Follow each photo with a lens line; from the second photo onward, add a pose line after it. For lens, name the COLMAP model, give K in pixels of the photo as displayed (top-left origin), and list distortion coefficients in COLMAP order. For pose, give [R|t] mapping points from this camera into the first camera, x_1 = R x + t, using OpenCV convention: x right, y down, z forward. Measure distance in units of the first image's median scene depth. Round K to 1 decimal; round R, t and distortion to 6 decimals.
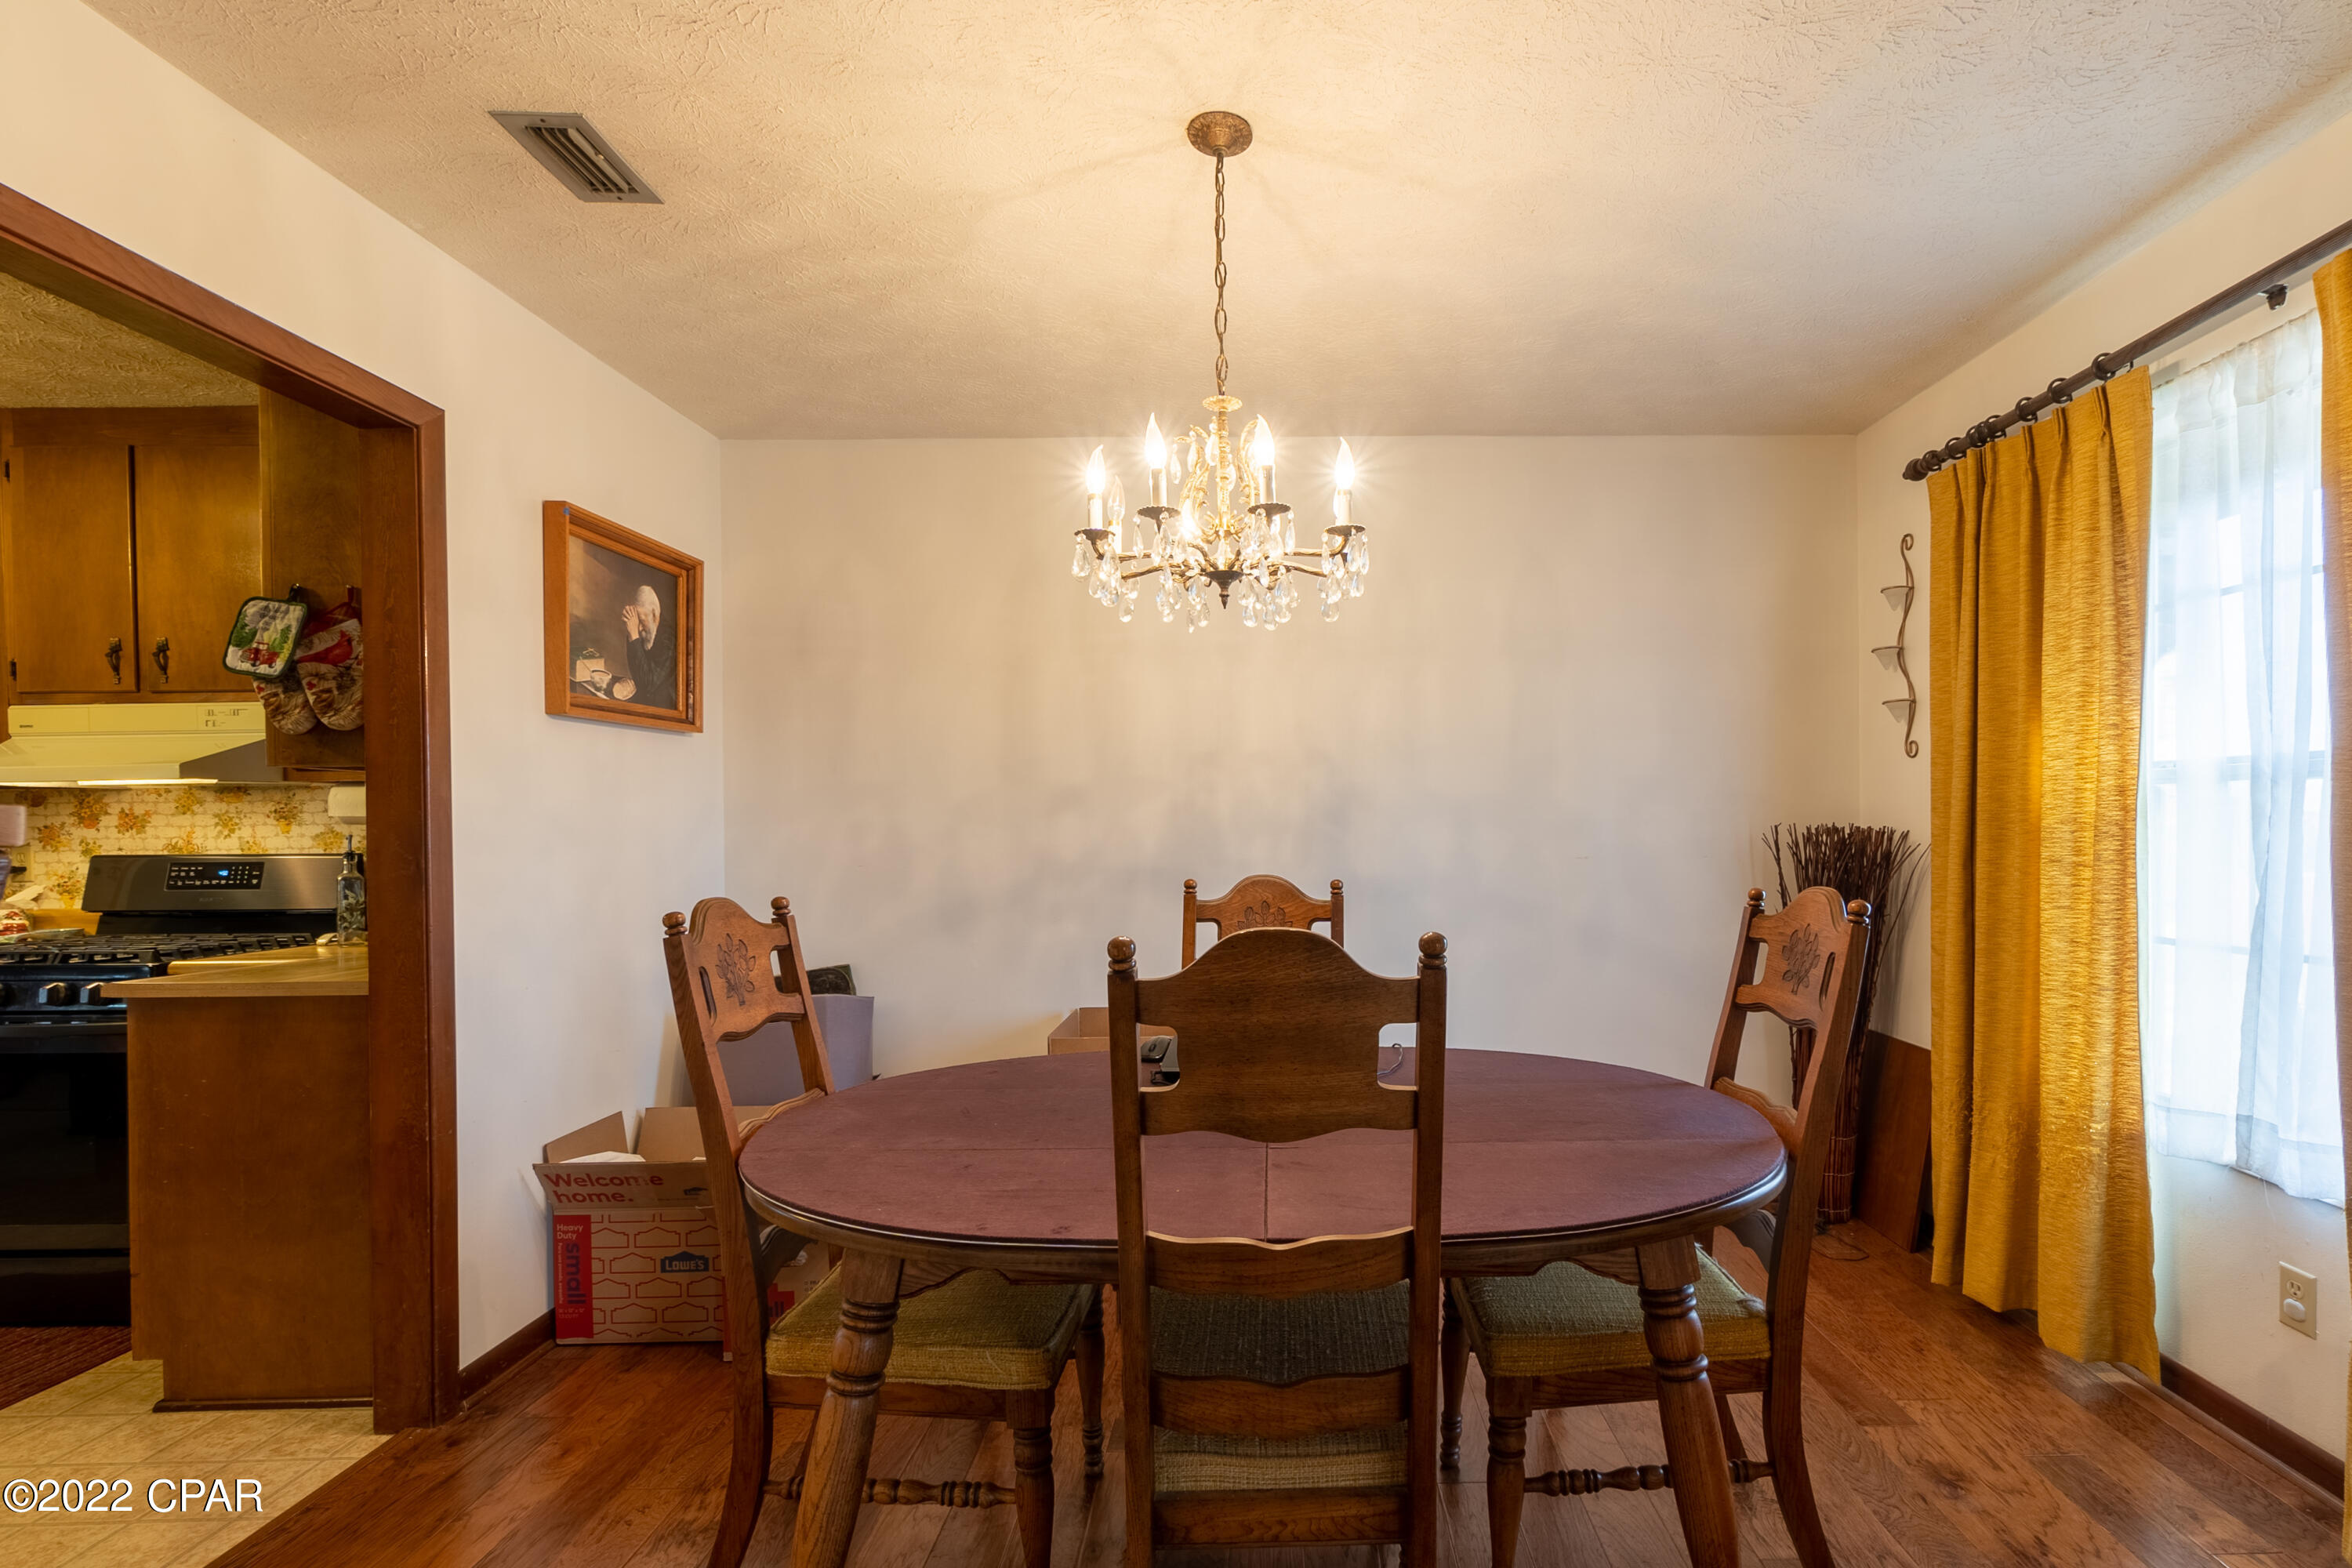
lens RADIAL K [[1064.3, 0, 1274.2], [0, 1064.3, 839.7], [0, 0, 1]] dist [-0.002627, 0.000036]
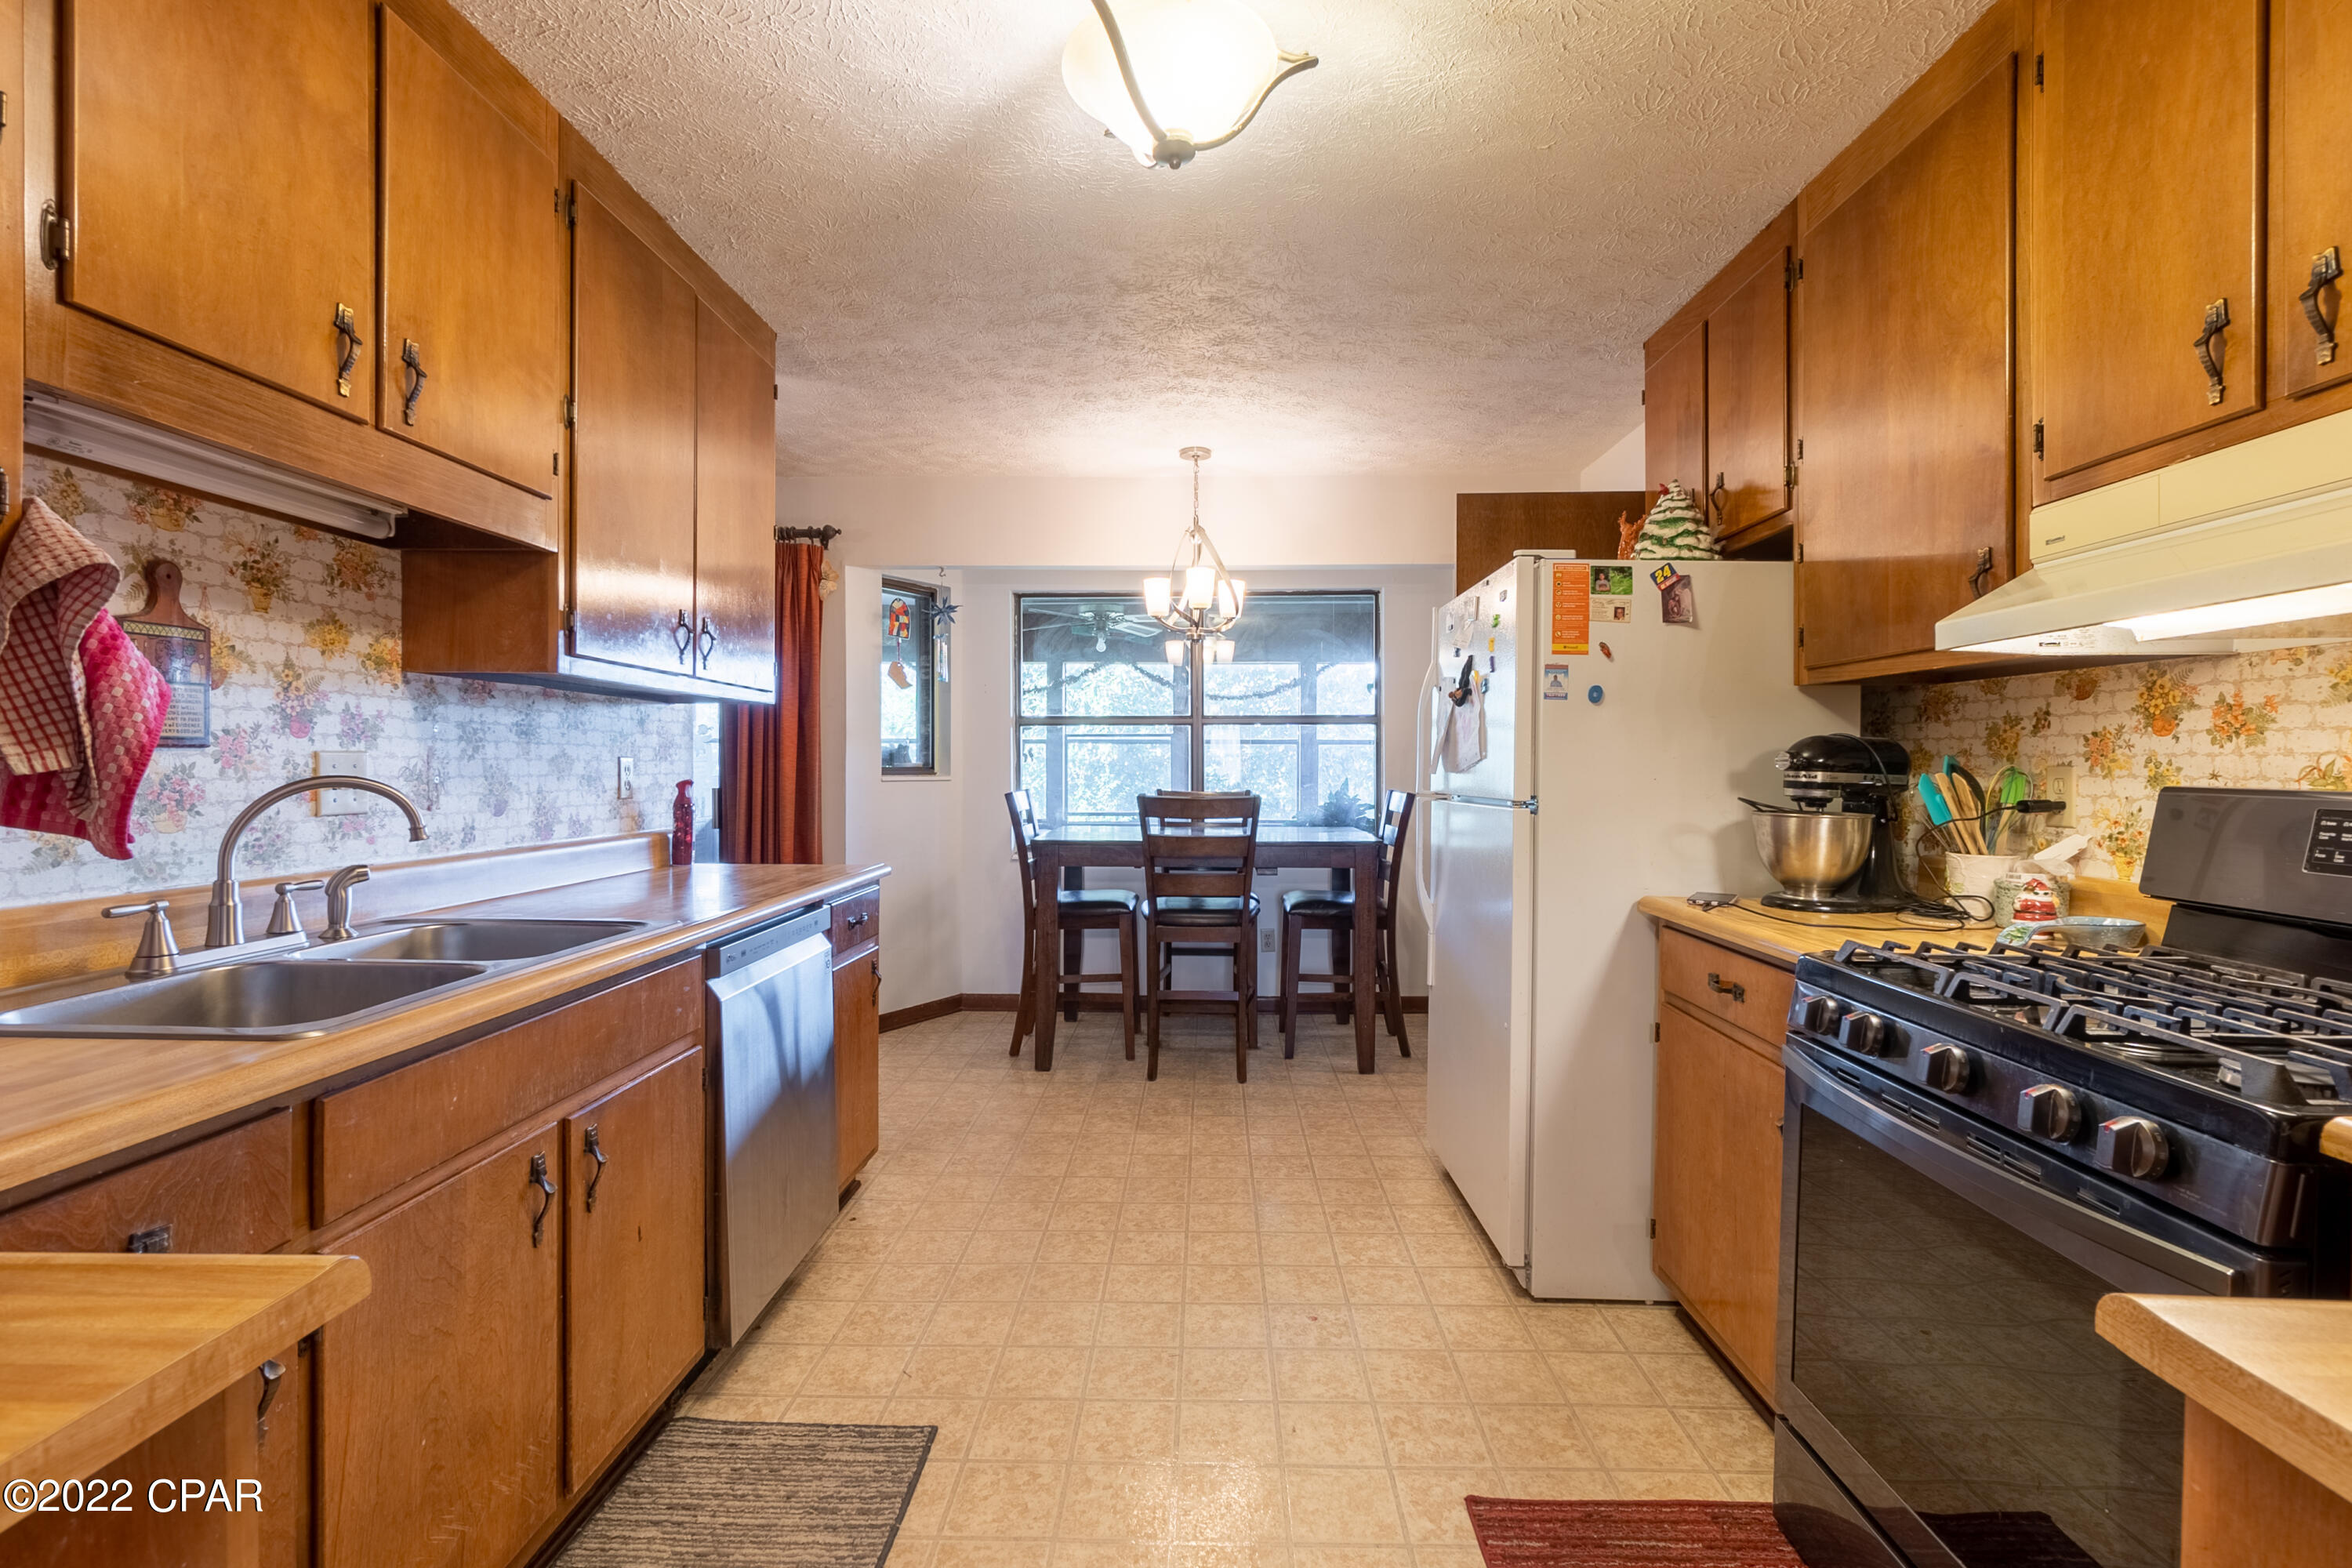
lens RADIAL K [[1064.3, 0, 1201.6], [0, 1064.3, 768.6], [0, 0, 1]] dist [-0.002627, 0.000036]
pose [[-0.025220, 0.014690, -0.999574, -0.585918], [-0.019618, 0.999692, 0.015187, 0.007552], [0.999489, 0.019993, -0.024924, 0.544955]]
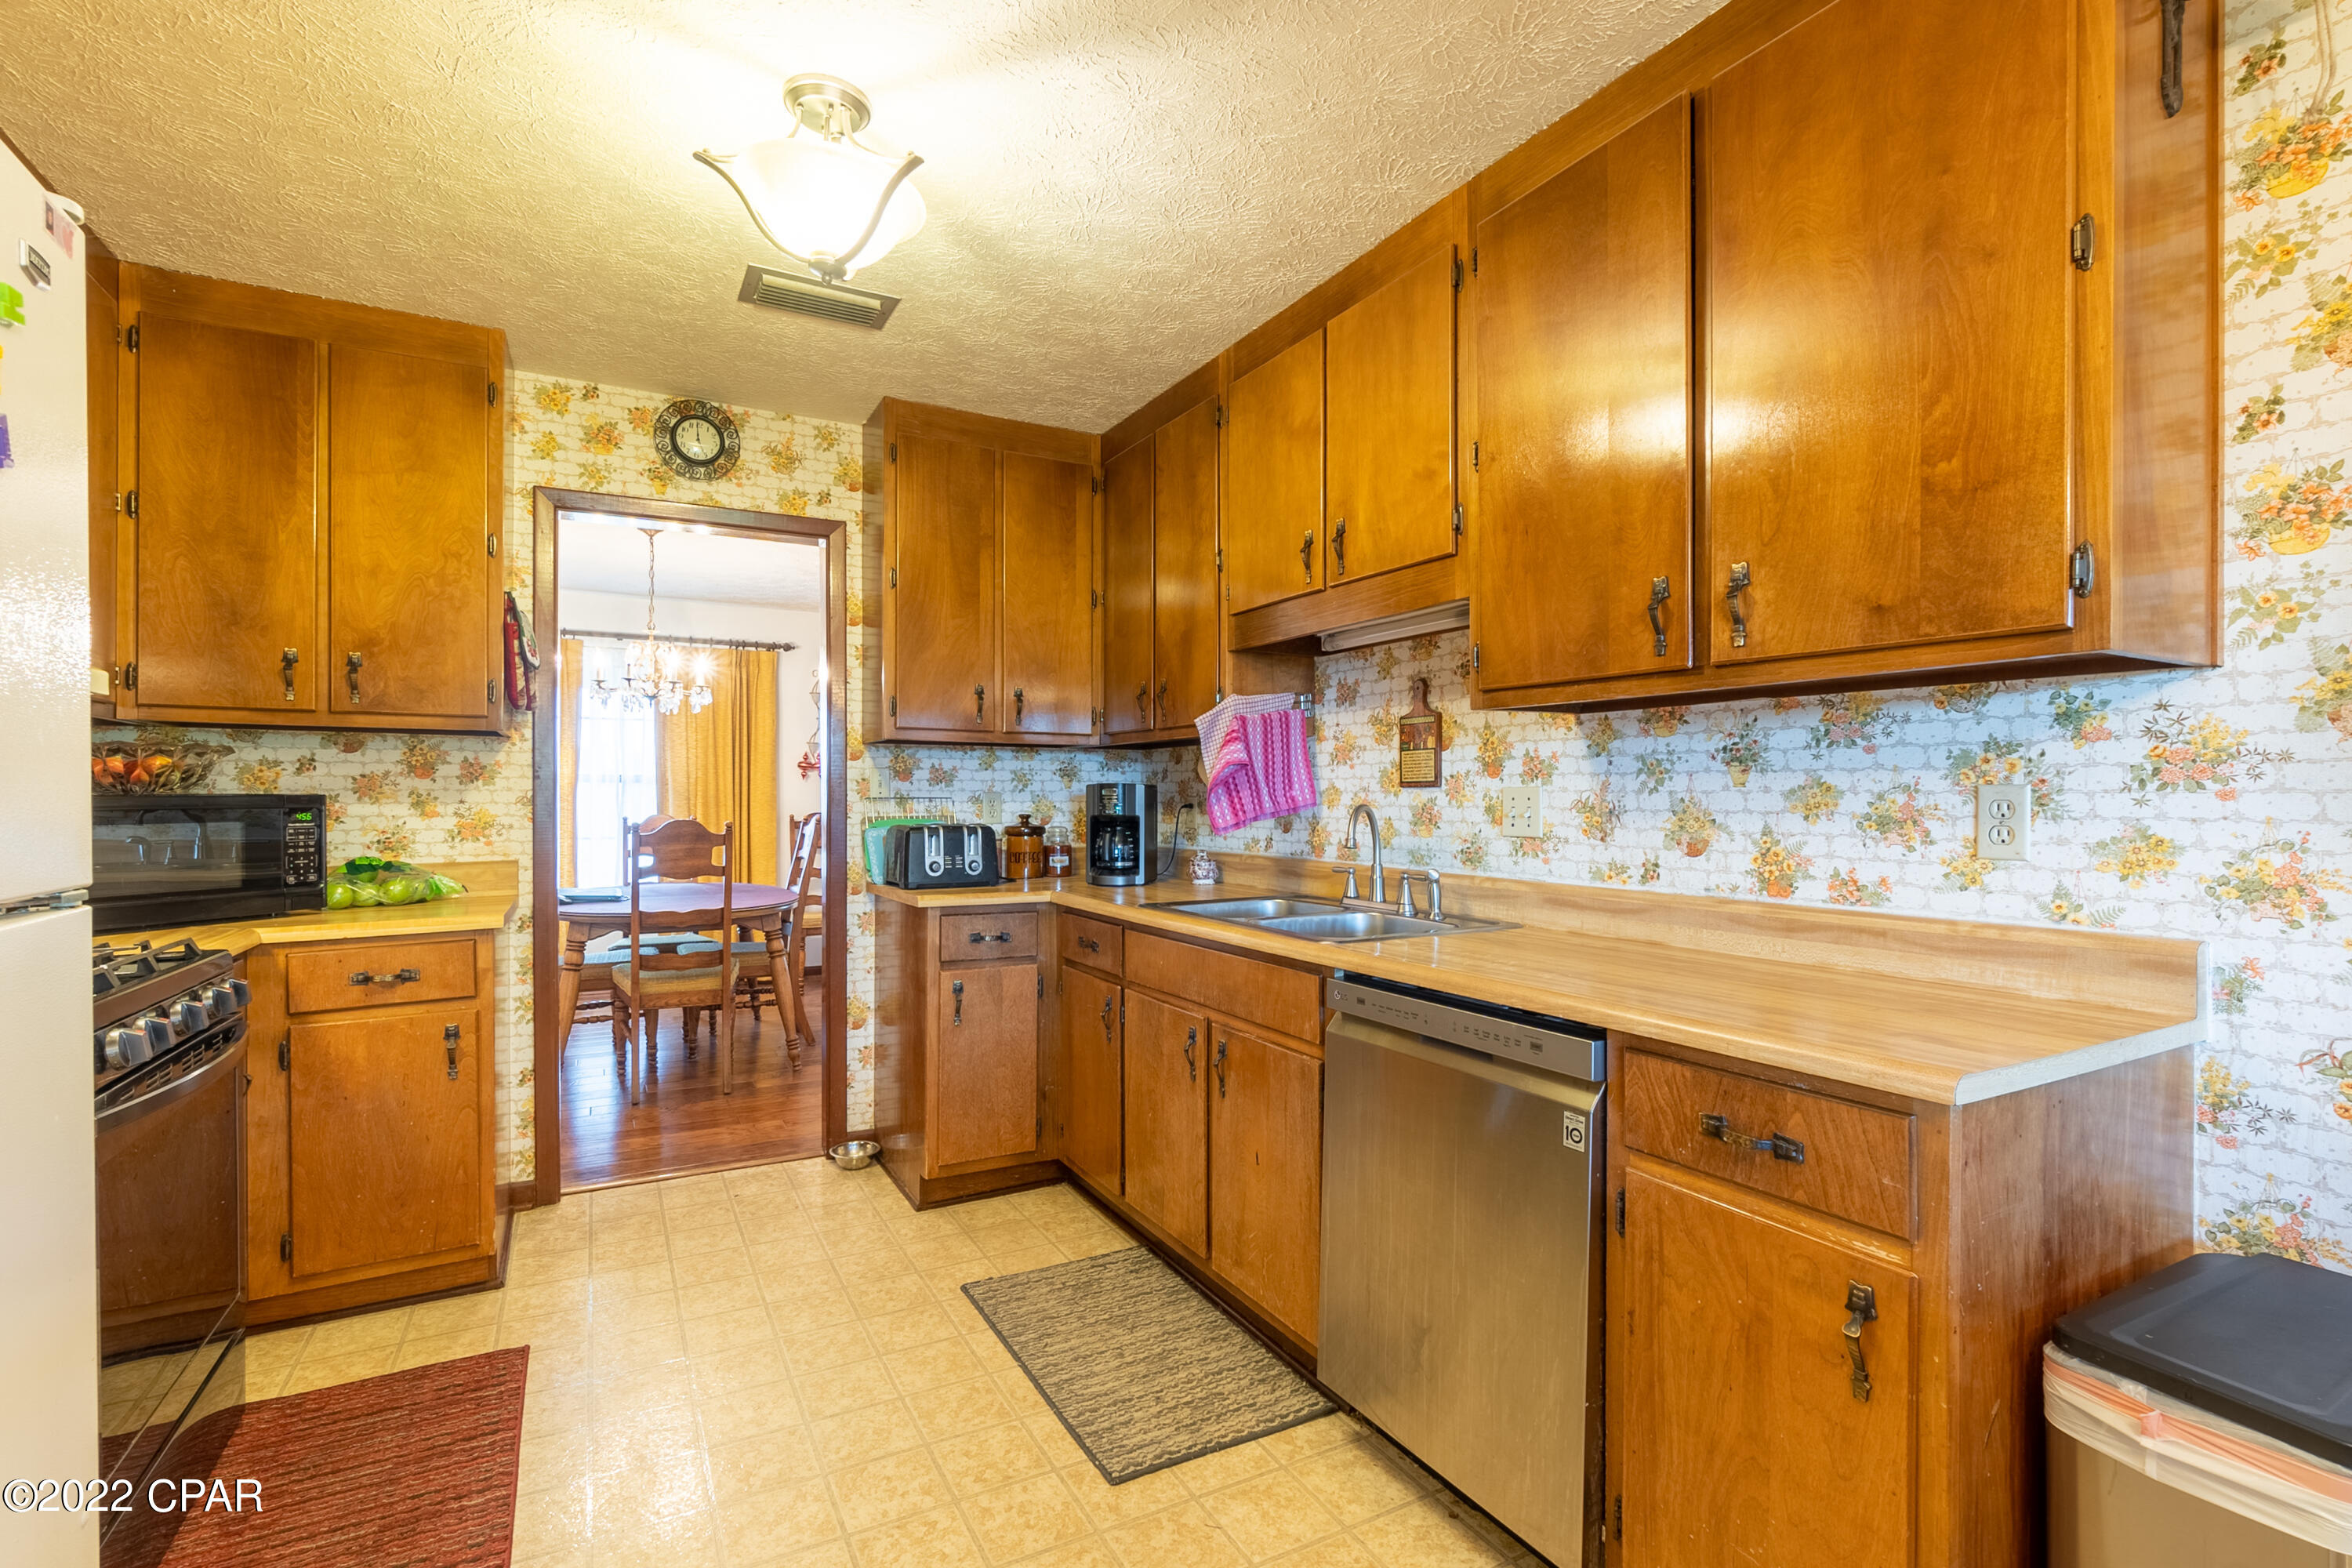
lens RADIAL K [[1064.3, 0, 1159.7], [0, 1064.3, 791.7], [0, 0, 1]] dist [-0.002627, 0.000036]
pose [[-0.452087, 0.014168, 0.891862, -1.696841], [0.019362, 0.999794, -0.006068, 0.018833], [-0.891764, 0.014525, -0.452268, 0.619832]]
